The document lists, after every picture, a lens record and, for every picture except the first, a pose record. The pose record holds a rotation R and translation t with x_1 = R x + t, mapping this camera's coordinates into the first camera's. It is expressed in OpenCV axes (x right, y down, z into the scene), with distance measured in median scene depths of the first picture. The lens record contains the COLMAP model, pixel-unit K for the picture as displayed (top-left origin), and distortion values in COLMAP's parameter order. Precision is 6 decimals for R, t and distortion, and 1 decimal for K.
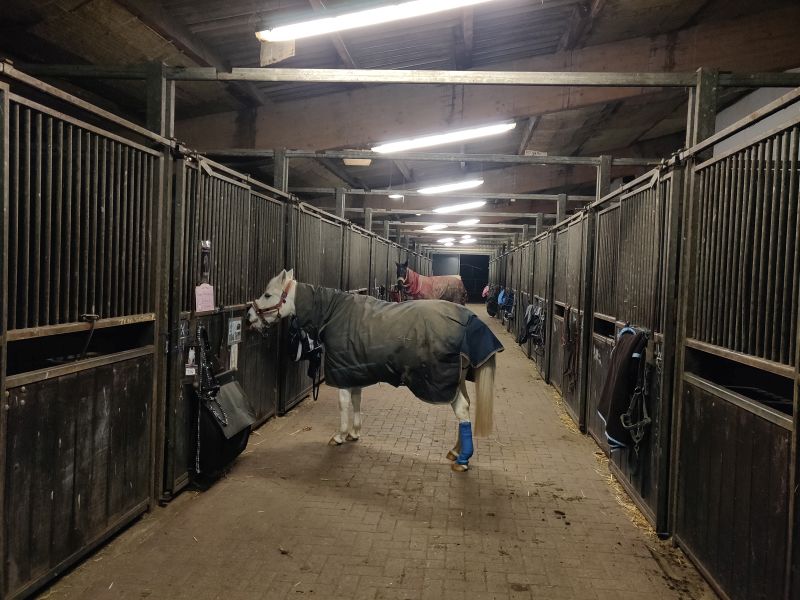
lens RADIAL K [[613.2, 0, 402.3], [0, 613.2, 296.4], [0, 0, 1]] dist [-0.015875, 0.019294]
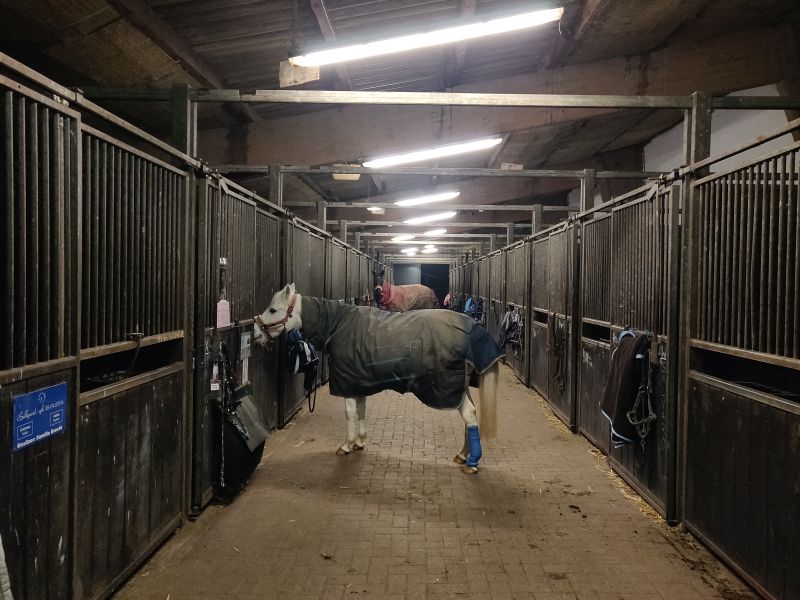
lens RADIAL K [[613.2, 0, 402.4], [0, 613.2, 297.9], [0, 0, 1]] dist [-0.015875, 0.019294]
pose [[0.996686, -0.024549, 0.077549, -0.111373], [0.025574, 0.999598, -0.012245, -0.003891], [-0.077217, 0.014187, 0.996913, -0.039905]]
